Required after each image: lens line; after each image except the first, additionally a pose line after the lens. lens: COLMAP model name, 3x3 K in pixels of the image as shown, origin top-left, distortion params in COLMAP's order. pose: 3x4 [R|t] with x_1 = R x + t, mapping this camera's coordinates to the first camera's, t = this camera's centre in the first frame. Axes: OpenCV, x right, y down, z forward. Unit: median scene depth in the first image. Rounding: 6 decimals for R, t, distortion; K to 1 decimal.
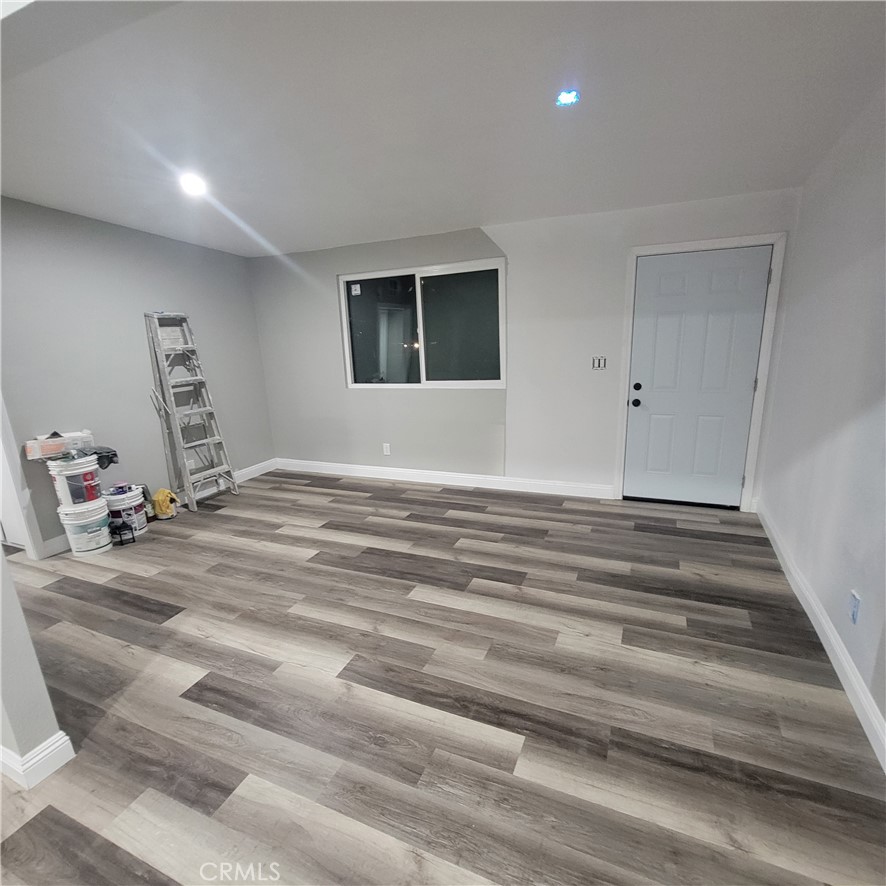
lens RADIAL K [[483.5, 0, 439.0], [0, 483.5, 443.0], [0, 0, 1]] dist [-0.003958, -0.000572]
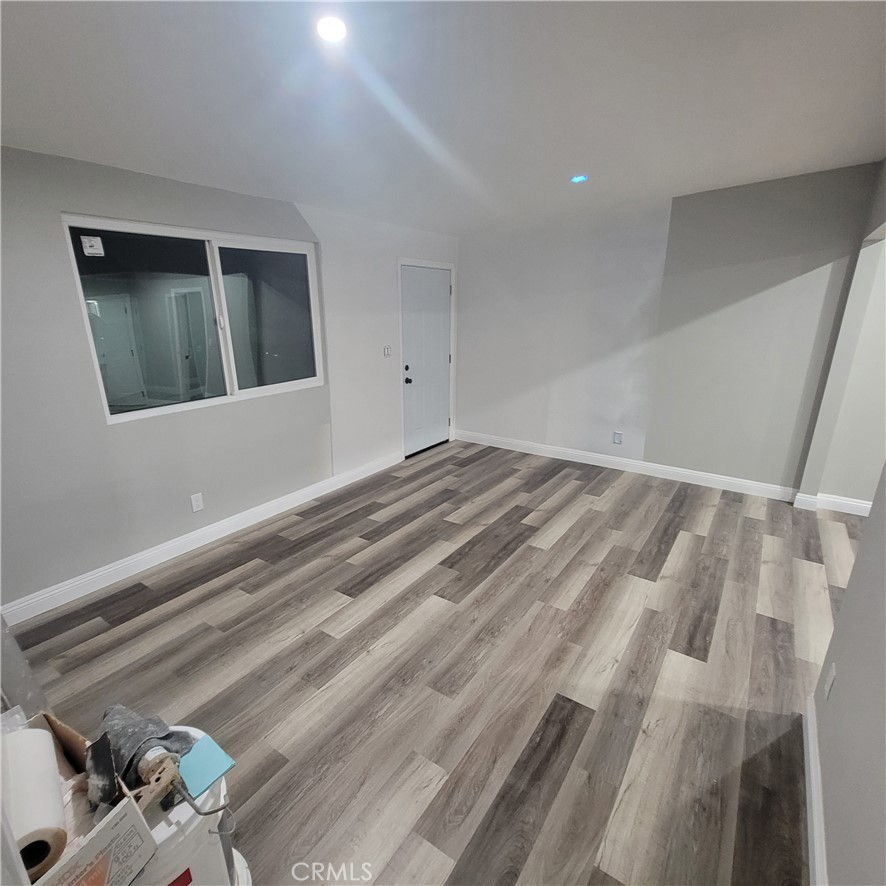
lens RADIAL K [[483.5, 0, 439.0], [0, 483.5, 443.0], [0, 0, 1]] dist [-0.003958, -0.000572]
pose [[0.184251, -0.229893, 0.955615, -0.969136], [0.216948, 0.957794, 0.188587, -0.172756], [-0.958637, 0.172571, 0.226349, 0.769066]]
